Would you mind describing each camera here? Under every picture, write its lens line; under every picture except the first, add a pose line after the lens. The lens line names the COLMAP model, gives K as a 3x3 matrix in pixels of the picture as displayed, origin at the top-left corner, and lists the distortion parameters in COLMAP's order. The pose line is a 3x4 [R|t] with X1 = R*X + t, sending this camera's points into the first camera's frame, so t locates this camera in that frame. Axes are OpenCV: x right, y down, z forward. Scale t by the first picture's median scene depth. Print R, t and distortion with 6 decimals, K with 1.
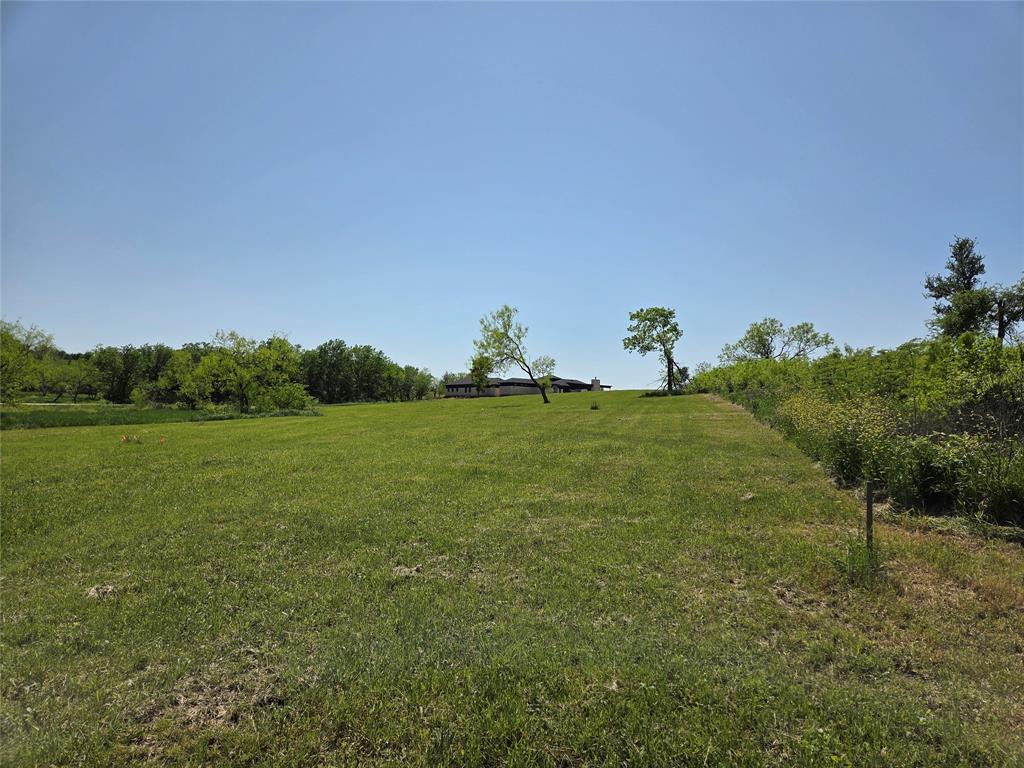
lens RADIAL K [[676.3, 0, 520.2], [0, 676.3, 383.9], [0, 0, 1]] dist [0.068295, -0.052550]
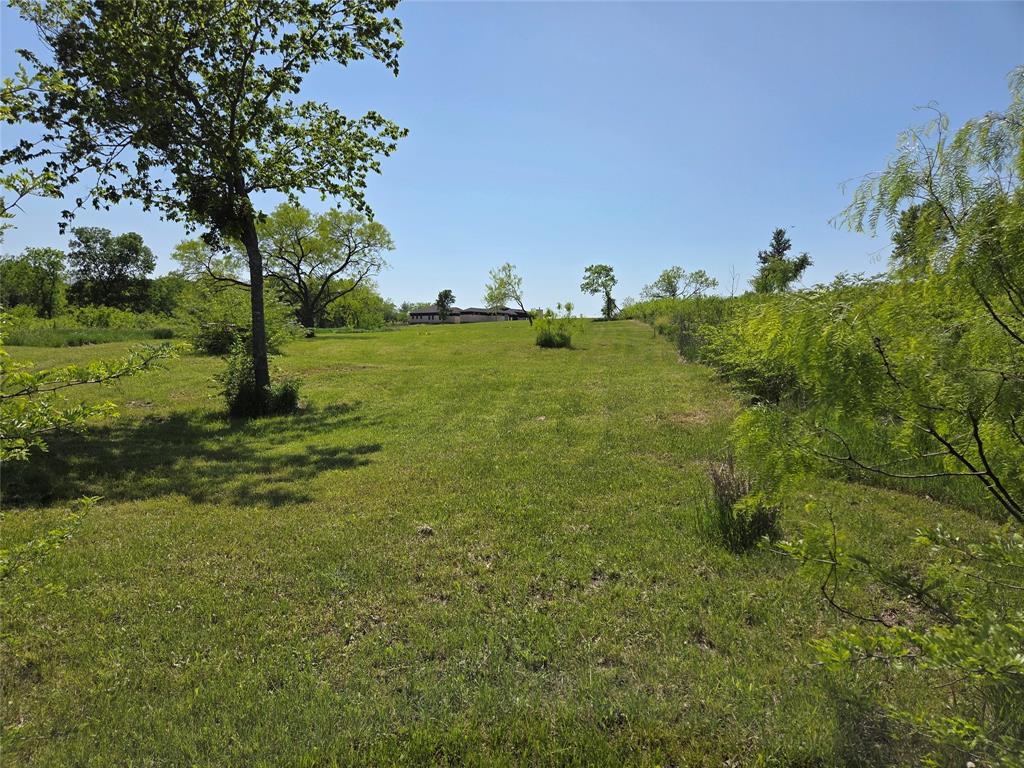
lens RADIAL K [[676.3, 0, 514.6], [0, 676.3, 377.1], [0, 0, 1]] dist [0.068295, -0.052550]
pose [[0.995000, -0.004811, 0.099755, -0.176755], [-0.004686, 0.995490, 0.094751, -0.001683], [-0.099761, -0.094744, 0.990490, -0.628247]]
